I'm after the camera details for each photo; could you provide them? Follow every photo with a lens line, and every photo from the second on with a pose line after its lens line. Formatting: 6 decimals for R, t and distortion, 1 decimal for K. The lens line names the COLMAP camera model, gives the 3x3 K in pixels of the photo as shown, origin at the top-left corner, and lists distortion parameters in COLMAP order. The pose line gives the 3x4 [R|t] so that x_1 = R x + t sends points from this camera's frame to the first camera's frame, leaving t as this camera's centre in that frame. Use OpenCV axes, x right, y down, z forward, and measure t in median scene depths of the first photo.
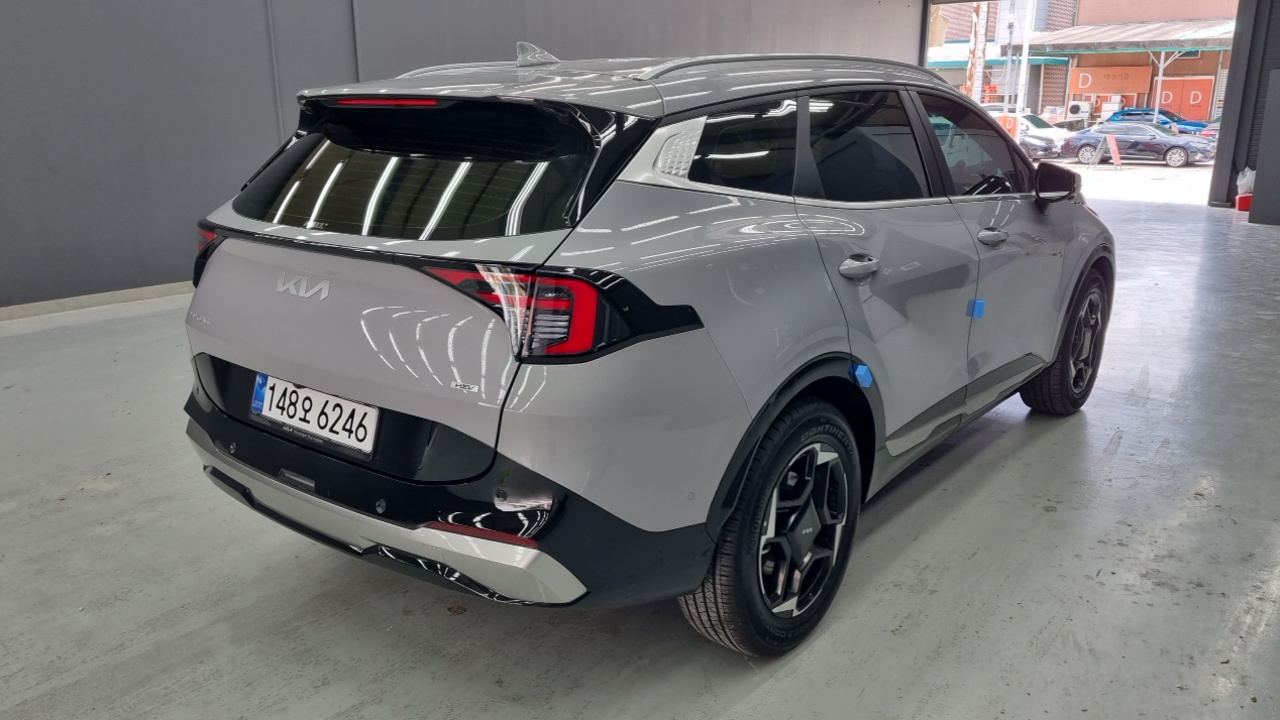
lens RADIAL K [[981.4, 0, 602.9], [0, 981.4, 358.4], [0, 0, 1]] dist [-0.000451, -0.001529]
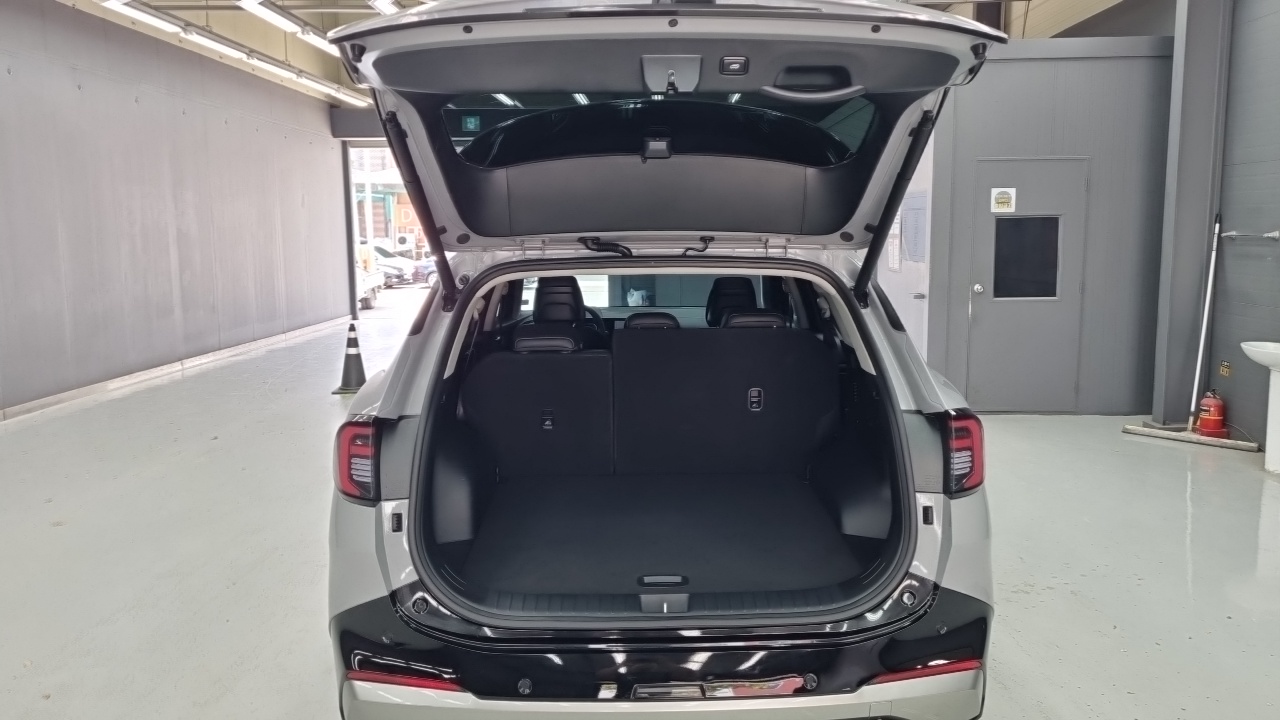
lens RADIAL K [[969.3, 0, 644.4], [0, 969.3, 355.2], [0, 0, 1]] dist [0.035323, -0.026050]
pose [[0.745611, -0.083314, 0.661153, -0.889625], [0.168019, 0.983603, -0.065536, -0.120446], [-0.644852, 0.159951, 0.747383, 0.309384]]
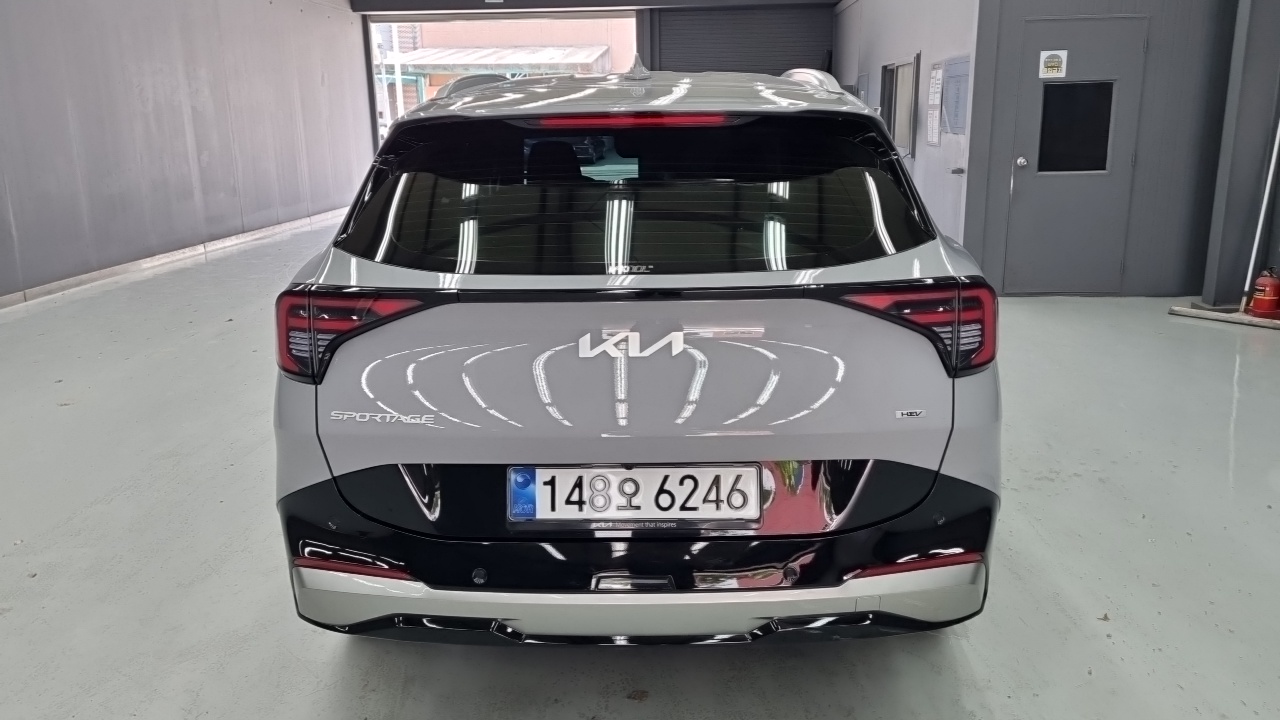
lens RADIAL K [[969.3, 0, 644.4], [0, 969.3, 355.2], [0, 0, 1]] dist [0.035323, -0.026050]
pose [[0.772335, -0.157479, 0.615386, -0.775937], [0.167947, 0.984932, 0.041266, -0.093693], [-0.612612, 0.071480, 0.787145, 0.348246]]
